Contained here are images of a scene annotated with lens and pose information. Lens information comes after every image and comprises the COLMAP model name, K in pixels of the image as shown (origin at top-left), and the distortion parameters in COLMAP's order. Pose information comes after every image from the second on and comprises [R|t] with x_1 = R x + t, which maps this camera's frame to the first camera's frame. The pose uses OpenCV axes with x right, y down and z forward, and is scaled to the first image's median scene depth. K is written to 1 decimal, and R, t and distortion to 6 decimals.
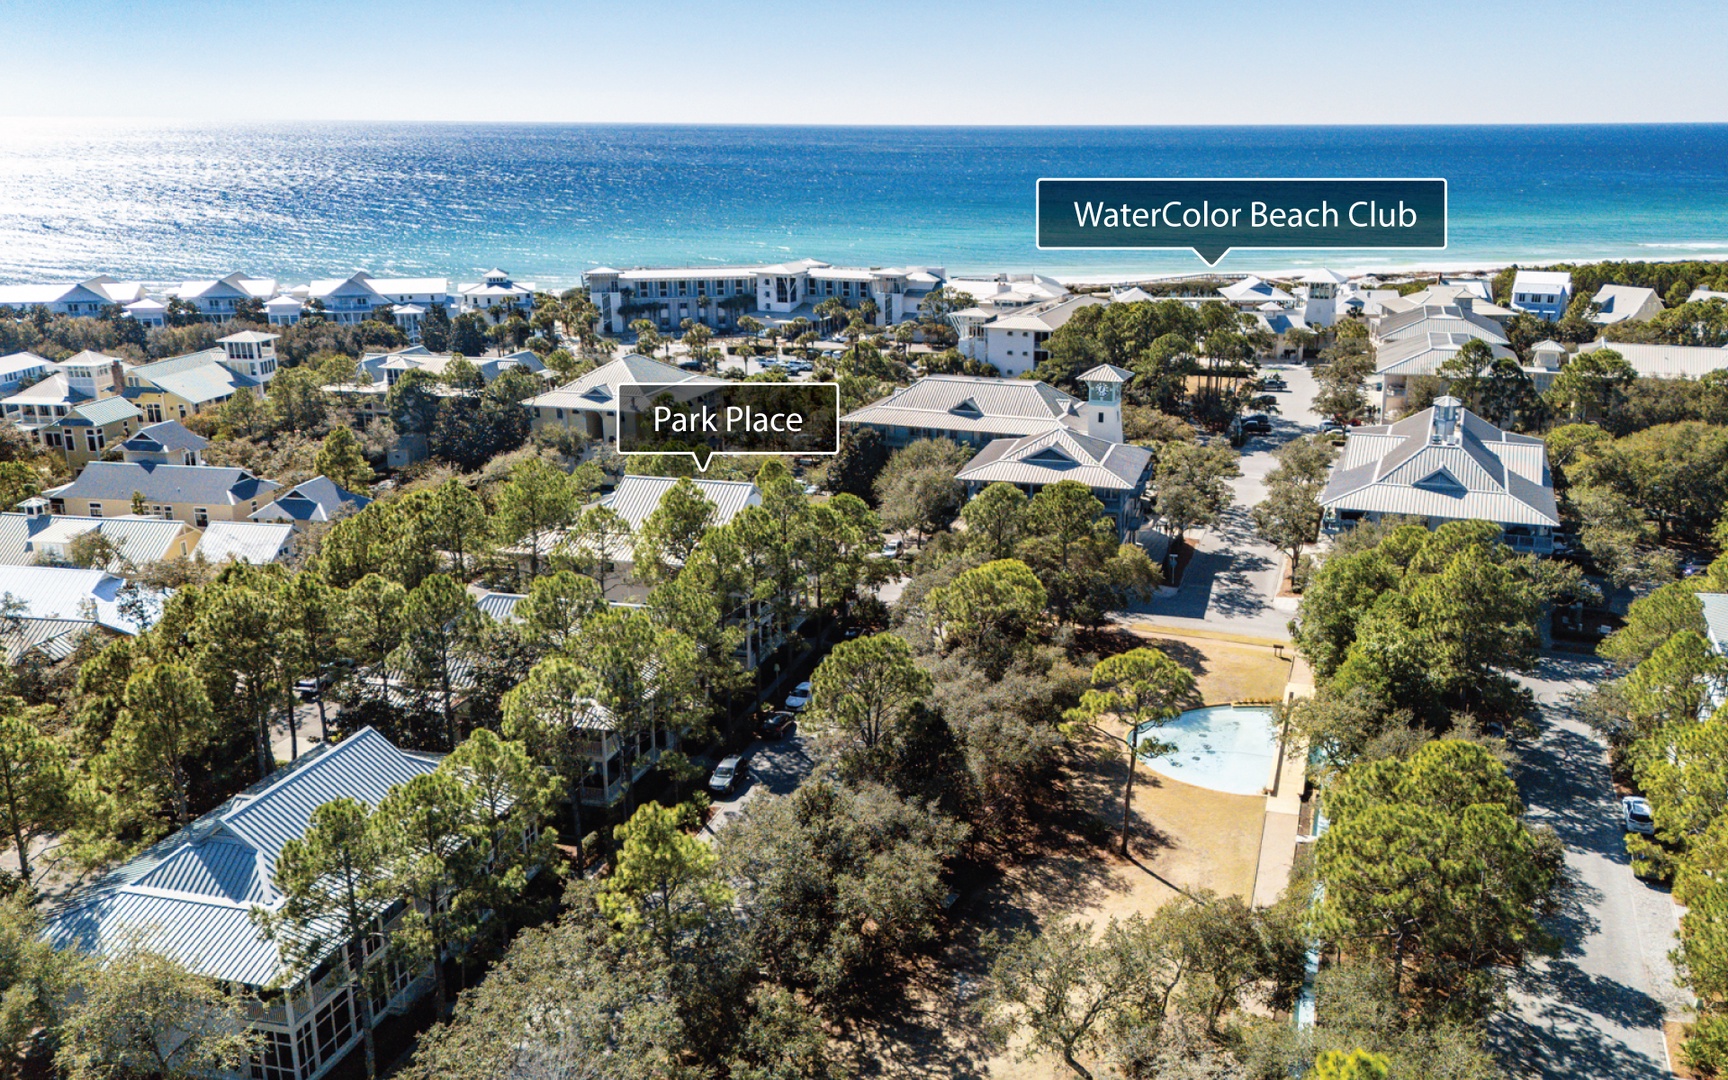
lens RADIAL K [[1270.3, 0, 937.0], [0, 1270.3, 531.6], [0, 0, 1]] dist [0.126704, -0.178632]
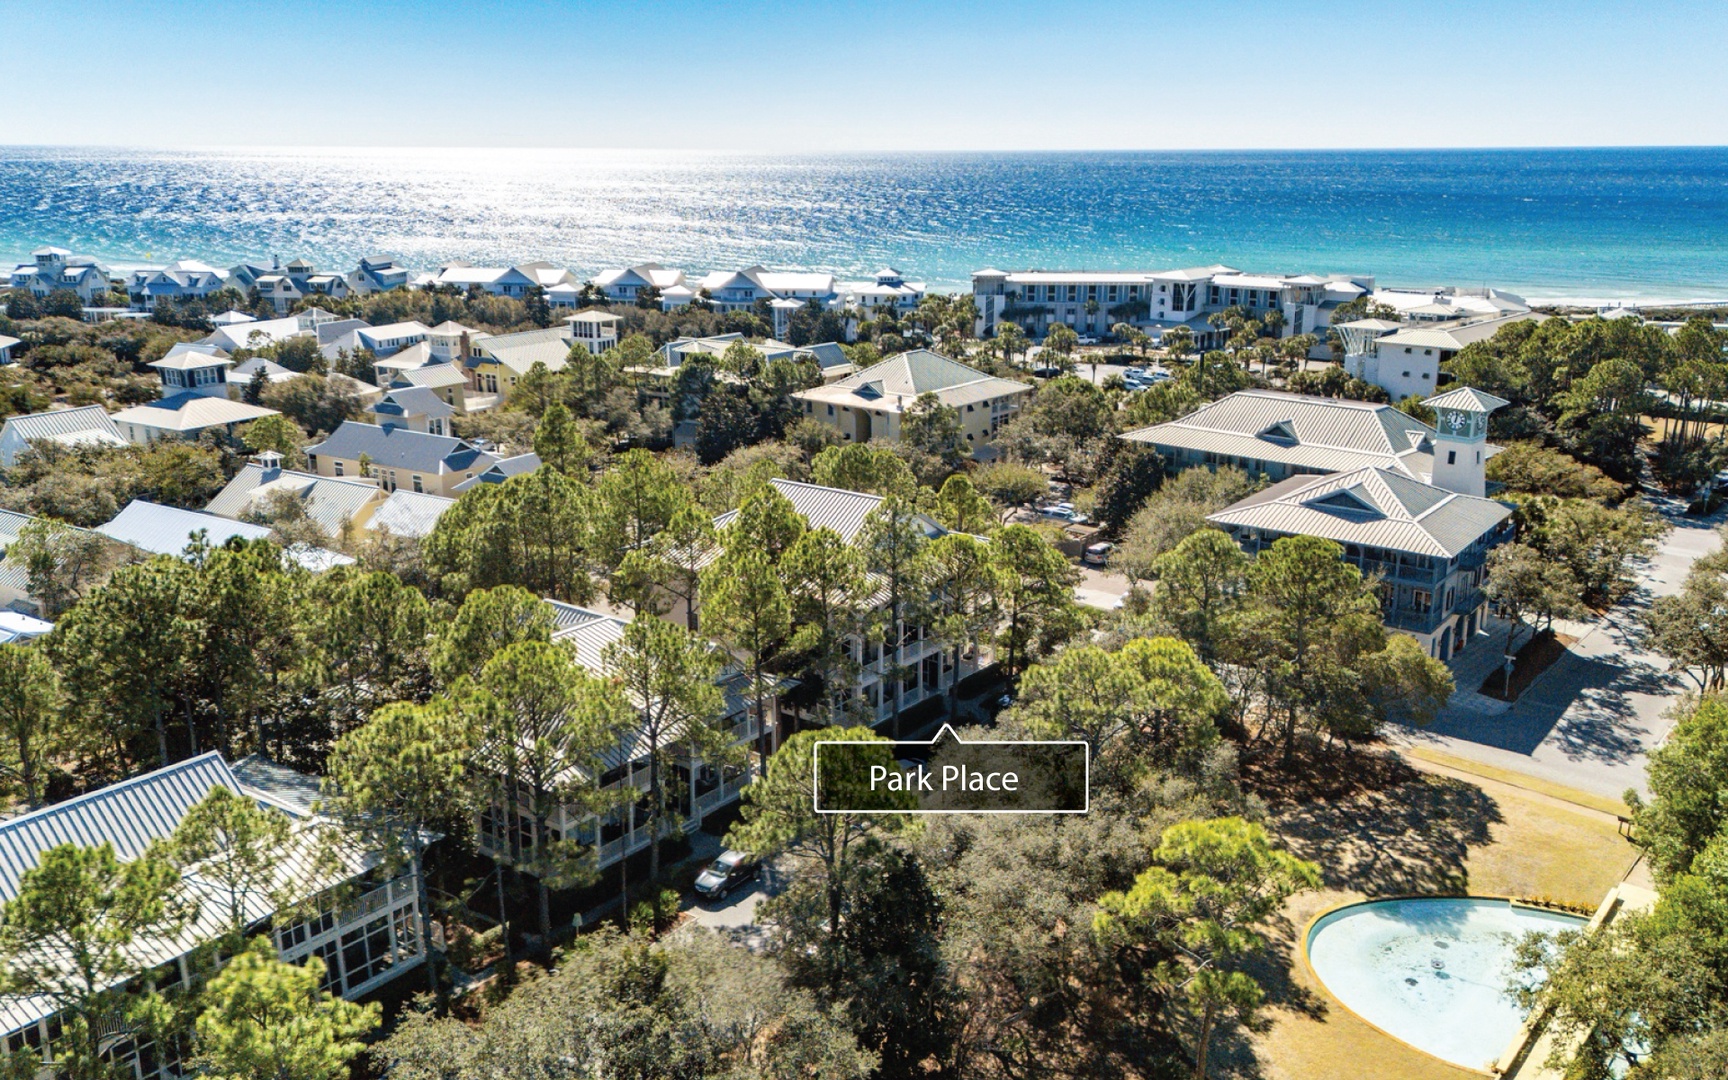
lens RADIAL K [[1270.3, 0, 937.0], [0, 1270.3, 531.6], [0, 0, 1]] dist [0.126704, -0.178632]
pose [[0.929911, 0.100139, -0.353888, 0.104864], [-0.105551, 0.994406, 0.004027, -0.015210], [0.352312, 0.033608, 0.935279, 0.162373]]
